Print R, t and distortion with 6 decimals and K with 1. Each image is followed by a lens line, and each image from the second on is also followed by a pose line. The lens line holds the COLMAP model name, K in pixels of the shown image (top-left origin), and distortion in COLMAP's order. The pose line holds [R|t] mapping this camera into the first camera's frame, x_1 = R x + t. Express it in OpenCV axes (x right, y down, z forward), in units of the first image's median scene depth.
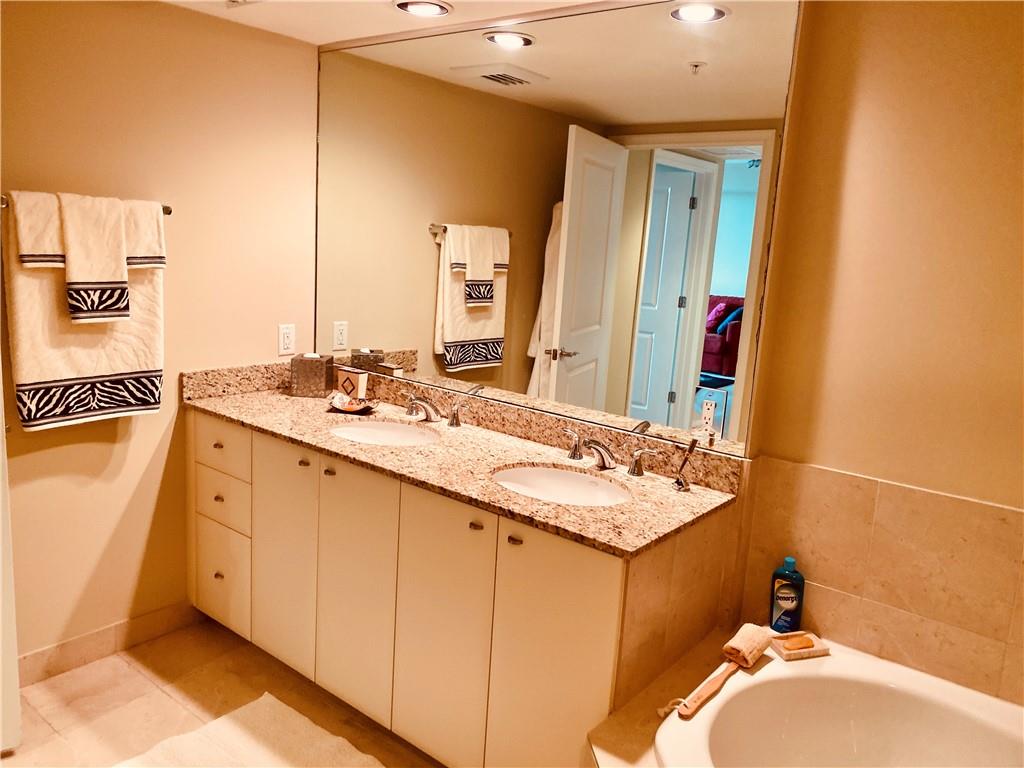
lens RADIAL K [[786.4, 0, 513.1], [0, 786.4, 378.7], [0, 0, 1]] dist [0.039123, 0.001183]
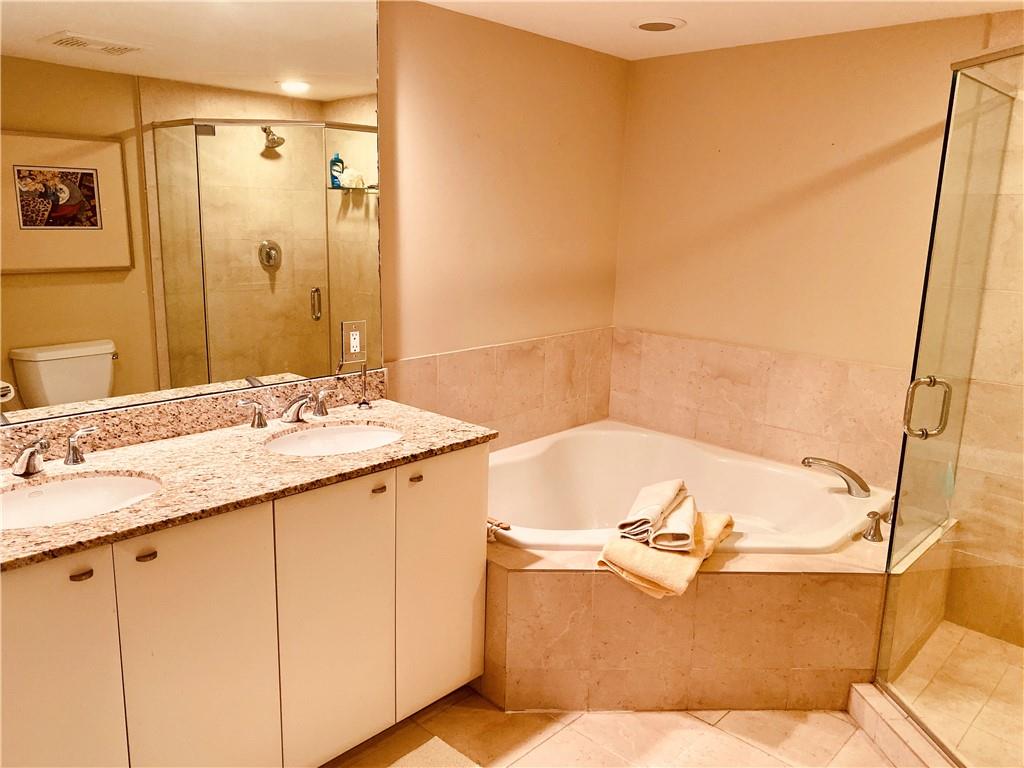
lens RADIAL K [[786.4, 0, 513.1], [0, 786.4, 378.7], [0, 0, 1]] dist [0.039123, 0.001183]
pose [[0.078504, -0.259092, 0.962657, -0.860788], [0.164926, 0.955706, 0.243772, -0.146781], [-0.983177, 0.139630, 0.117758, 0.626584]]
